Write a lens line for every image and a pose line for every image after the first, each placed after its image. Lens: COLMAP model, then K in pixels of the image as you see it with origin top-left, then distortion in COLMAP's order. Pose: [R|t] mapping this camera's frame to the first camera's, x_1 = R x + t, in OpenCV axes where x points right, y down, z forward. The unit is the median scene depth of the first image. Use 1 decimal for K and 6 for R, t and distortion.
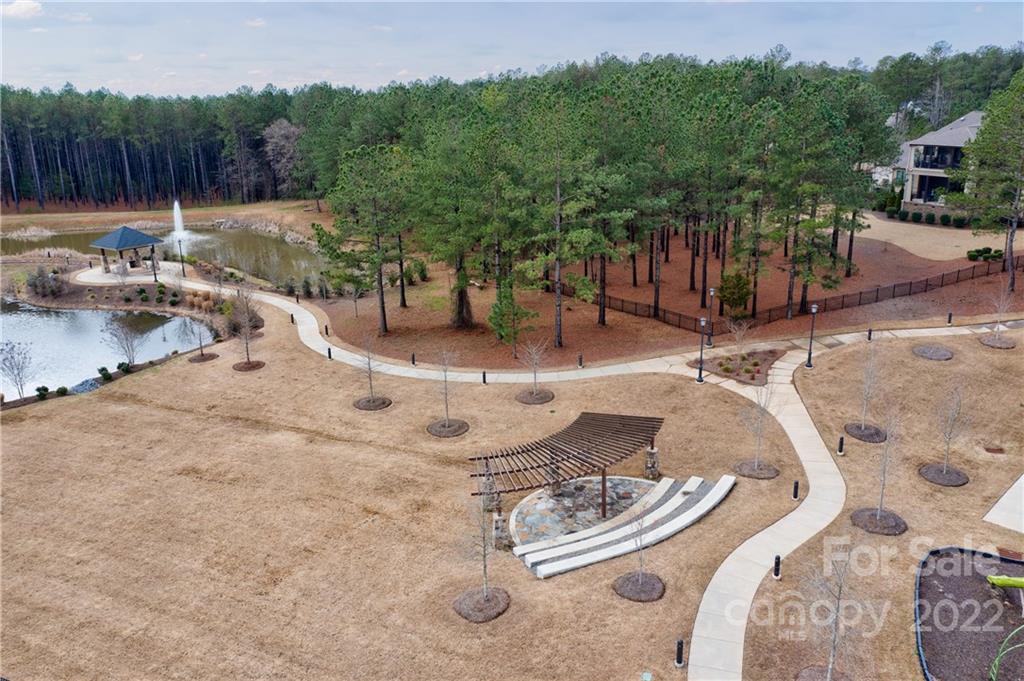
lens RADIAL K [[805.5, 0, 512.0], [0, 805.5, 340.5], [0, 0, 1]] dist [-0.012773, -0.002037]
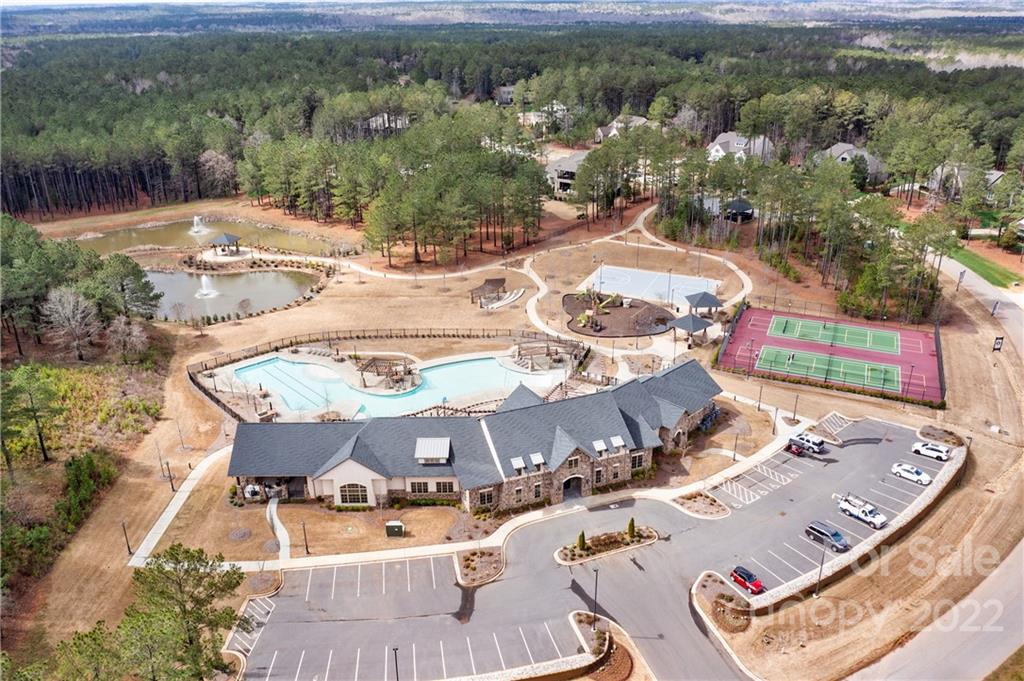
lens RADIAL K [[805.5, 0, 512.0], [0, 805.5, 340.5], [0, 0, 1]] dist [-0.012773, -0.002037]
pose [[0.924000, -0.146853, 0.353069, -0.625411], [0.109426, 0.986250, 0.123841, -0.046159], [-0.366401, -0.075794, 0.927365, -1.392532]]
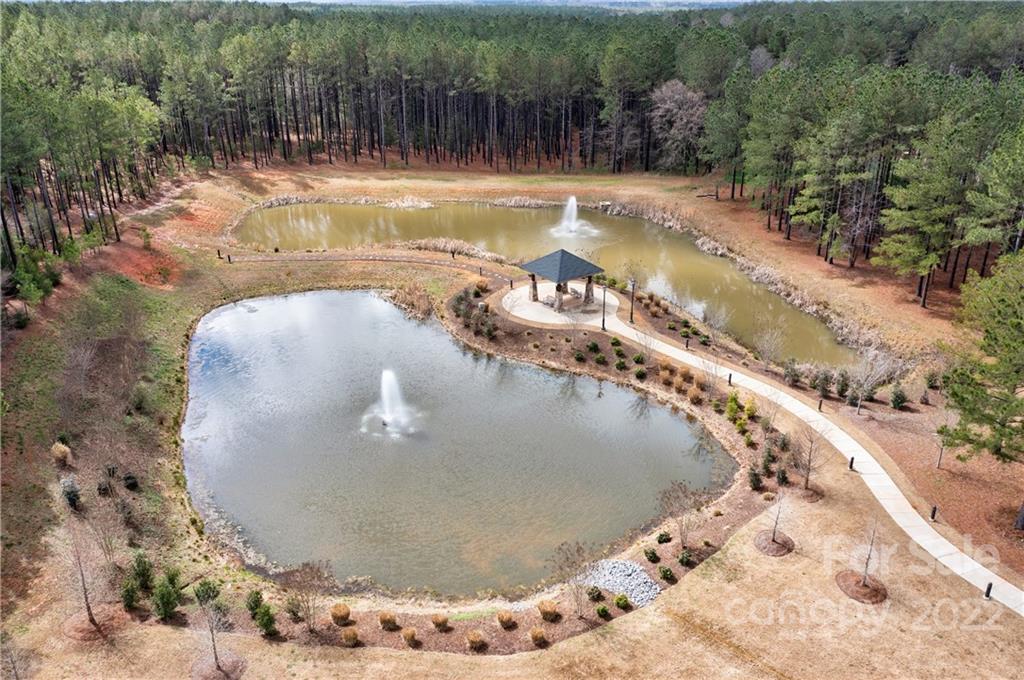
lens RADIAL K [[805.5, 0, 512.0], [0, 805.5, 340.0], [0, 0, 1]] dist [-0.012773, -0.002037]
pose [[0.952000, 0.133261, -0.275567, -0.317830], [-0.101864, 0.986872, 0.125328, -0.163447], [0.288651, -0.091242, 0.953077, 0.197204]]
